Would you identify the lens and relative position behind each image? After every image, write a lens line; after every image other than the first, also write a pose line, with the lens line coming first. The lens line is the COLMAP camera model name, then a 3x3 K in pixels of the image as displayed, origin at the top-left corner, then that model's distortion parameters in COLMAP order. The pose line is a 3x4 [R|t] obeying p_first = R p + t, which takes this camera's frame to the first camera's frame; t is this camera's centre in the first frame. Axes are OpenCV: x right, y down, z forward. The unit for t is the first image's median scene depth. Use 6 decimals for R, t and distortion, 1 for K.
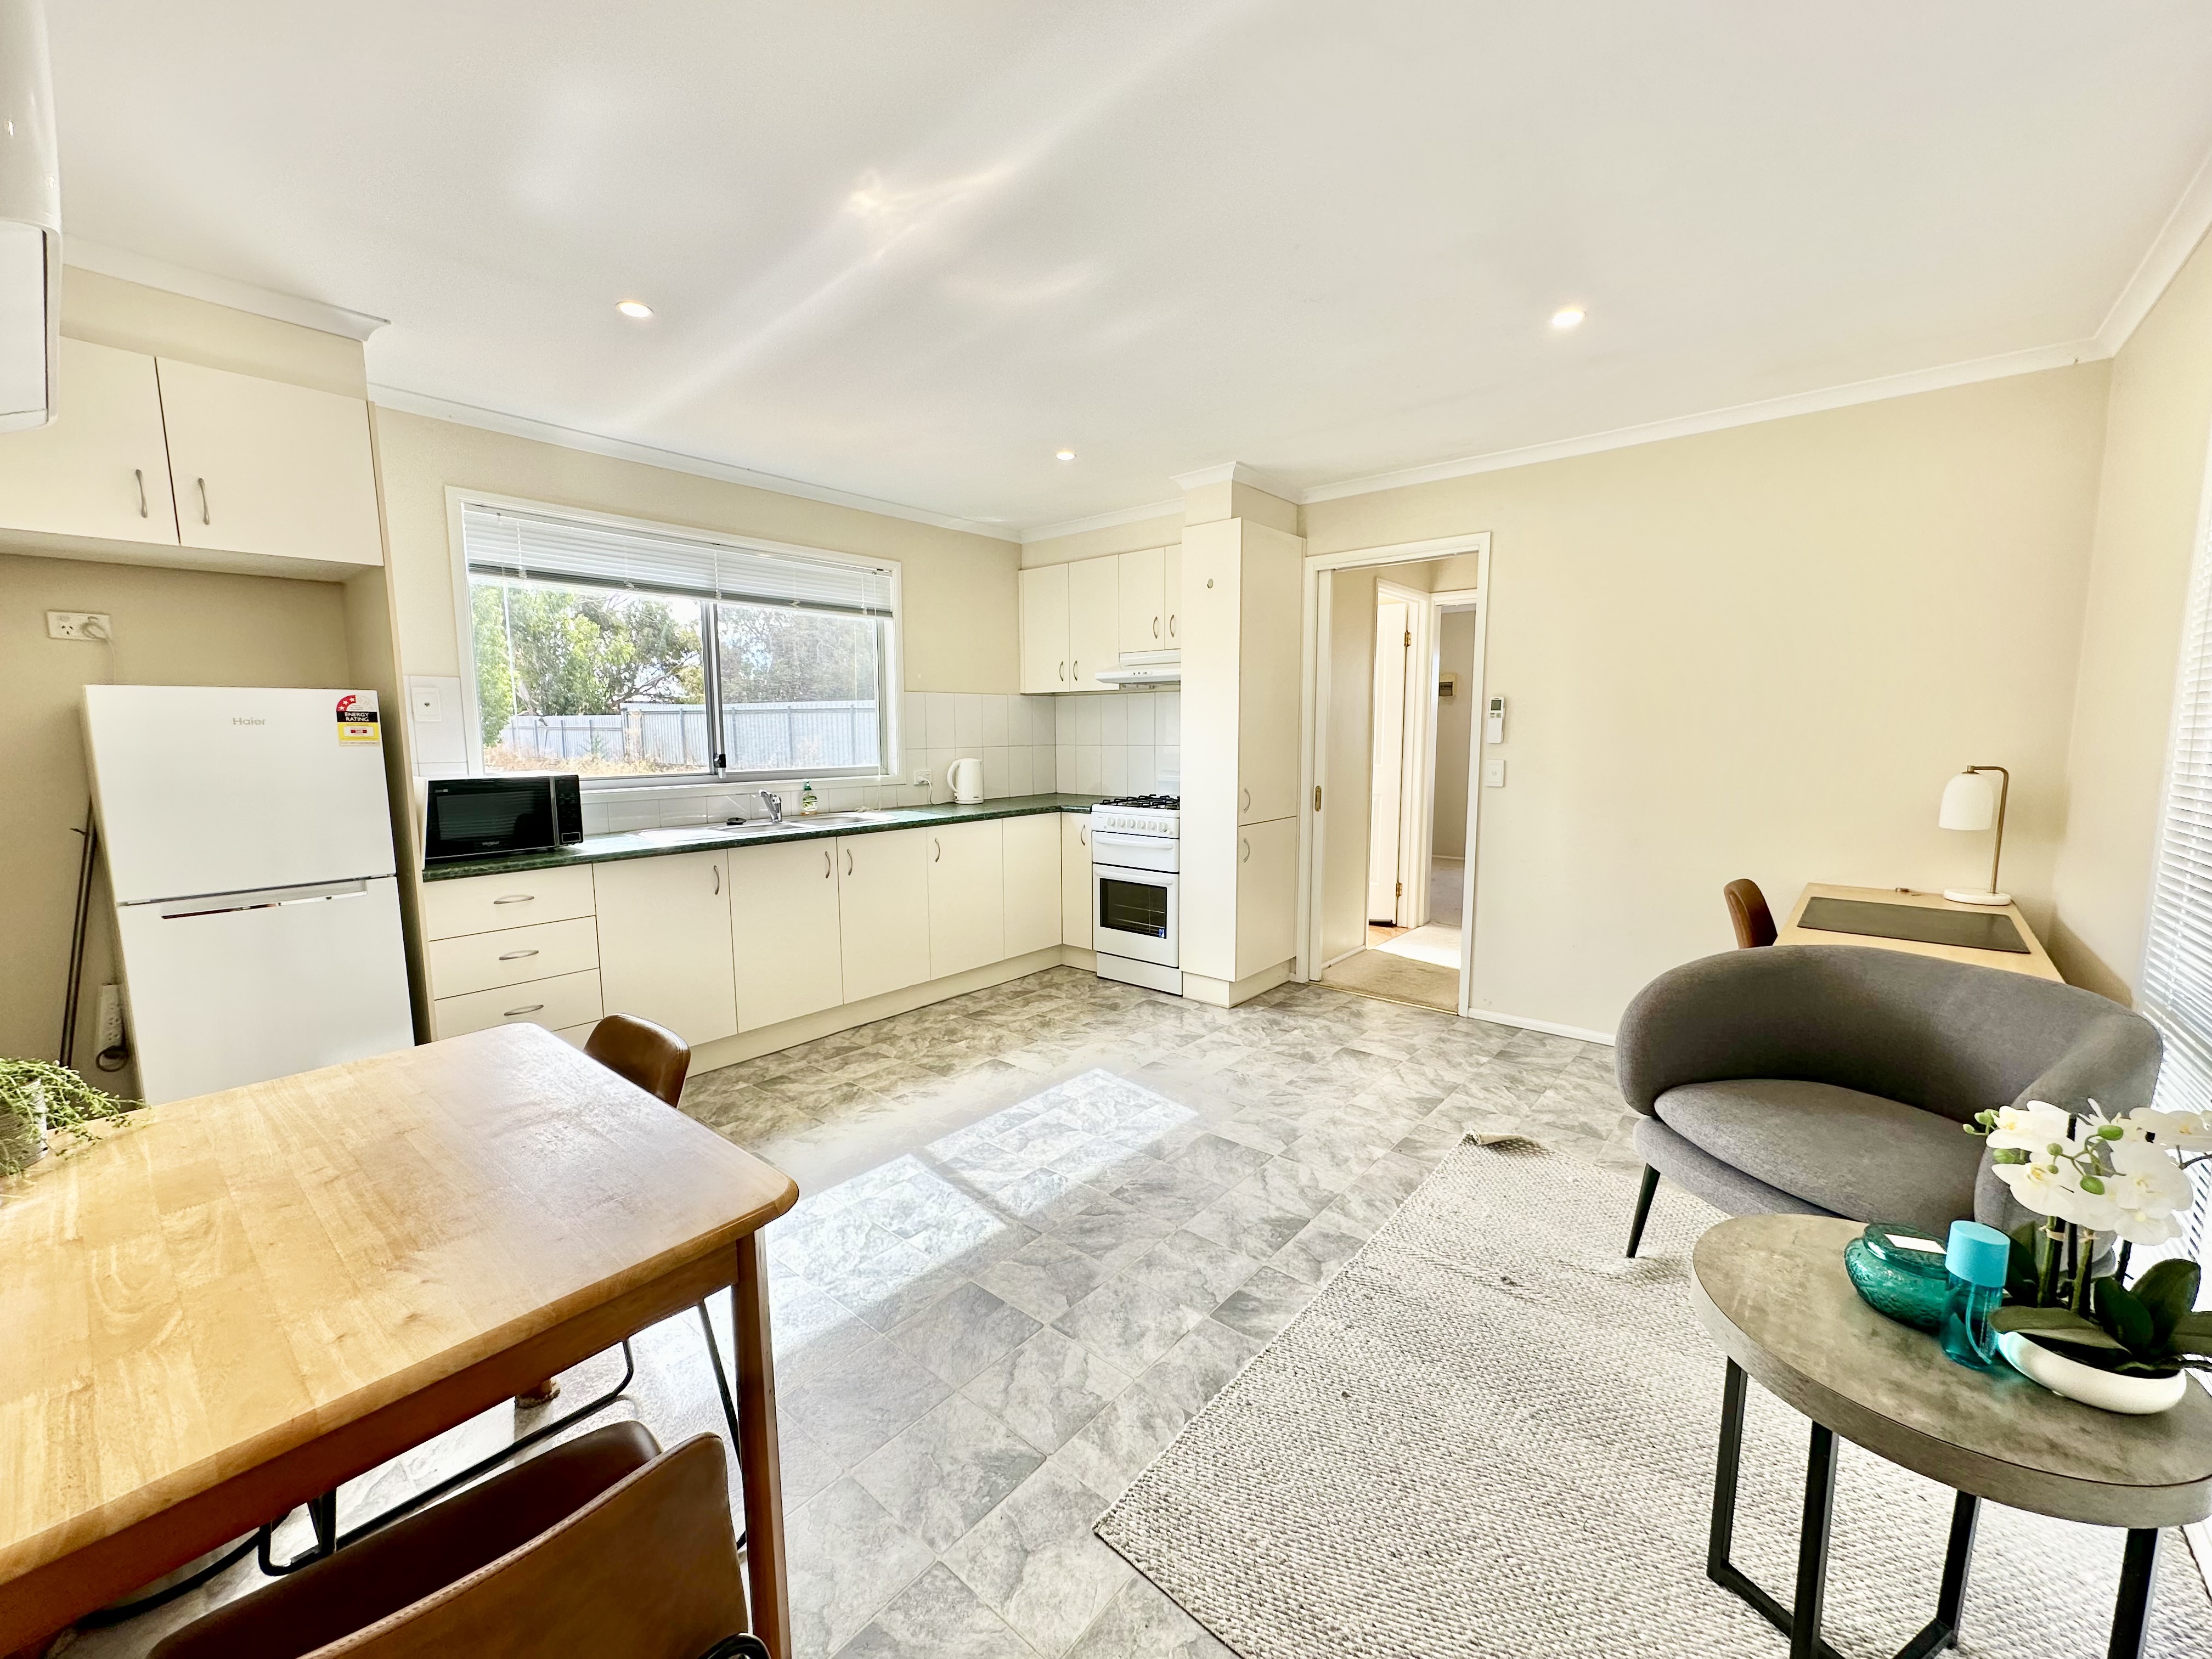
lens RADIAL K [[882.9, 0, 1106.0], [0, 882.9, 829.5], [0, 0, 1]] dist [0.001003, 0.000275]
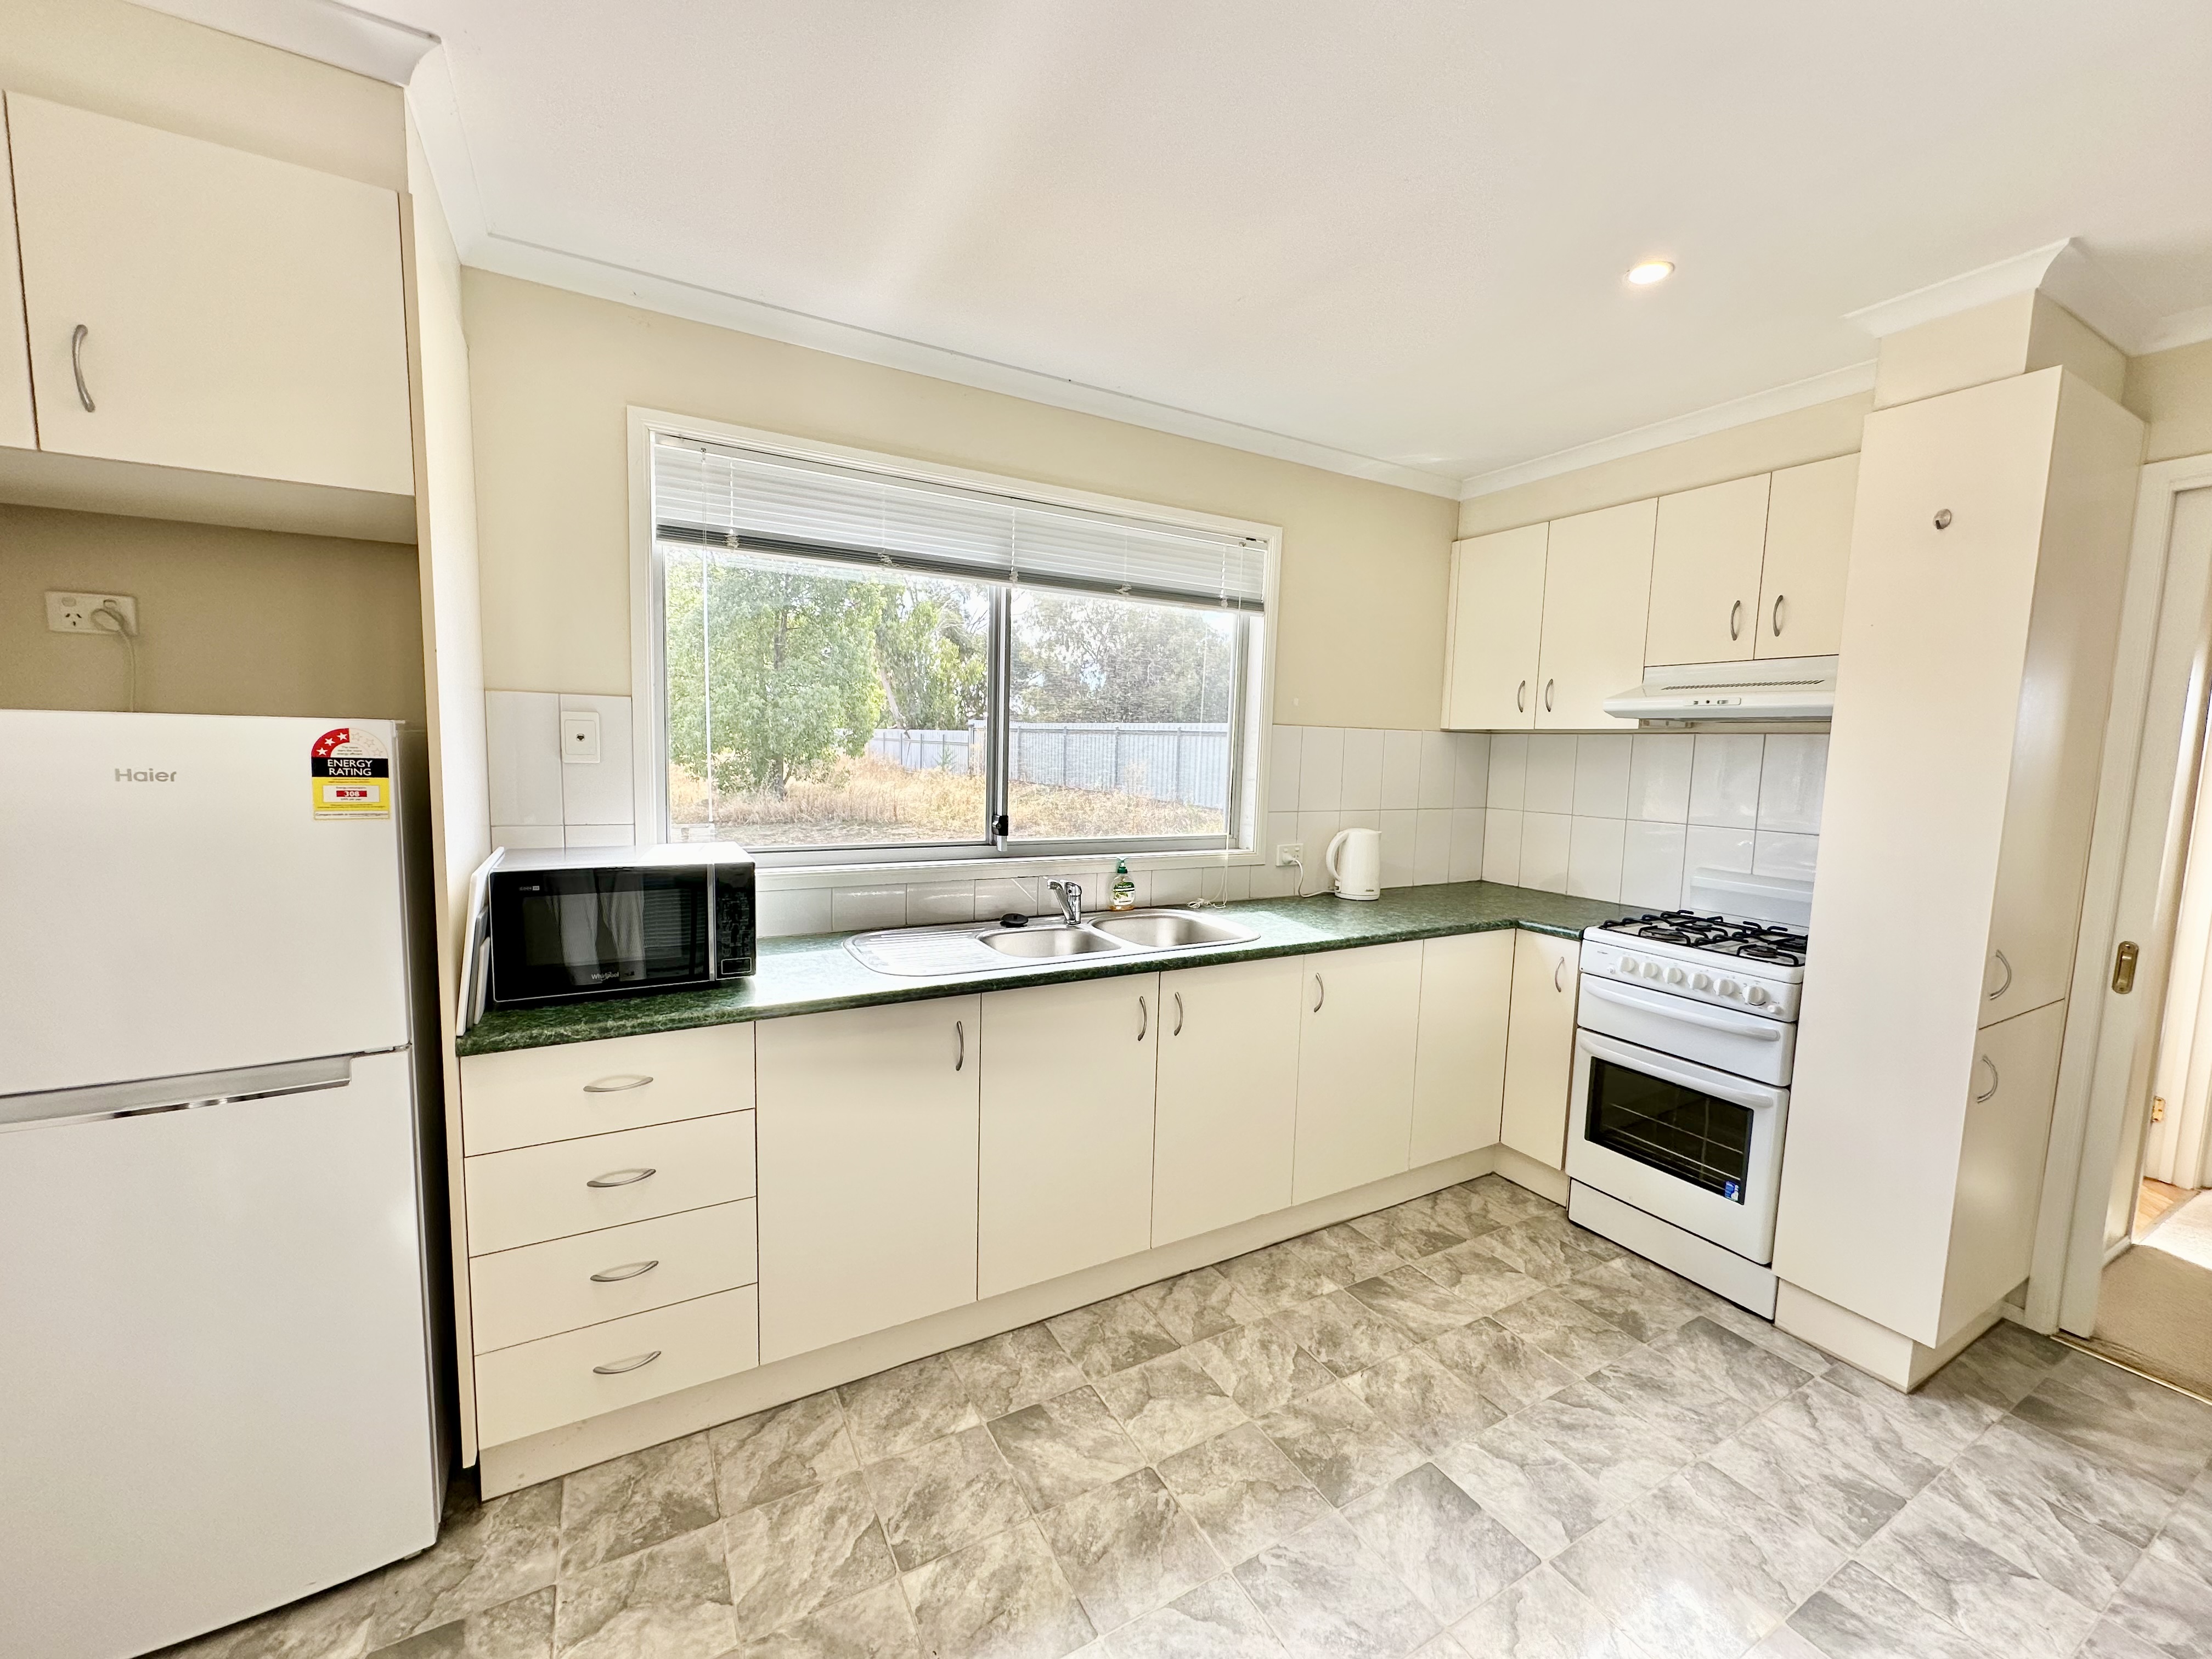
lens RADIAL K [[882.9, 0, 1106.0], [0, 882.9, 829.5], [0, 0, 1]] dist [0.001003, 0.000275]
pose [[0.936760, 0.063956, -0.344080, -0.128181], [-0.072179, 0.997330, -0.011130, -0.070329], [0.342449, 0.035262, 0.938874, 0.388450]]
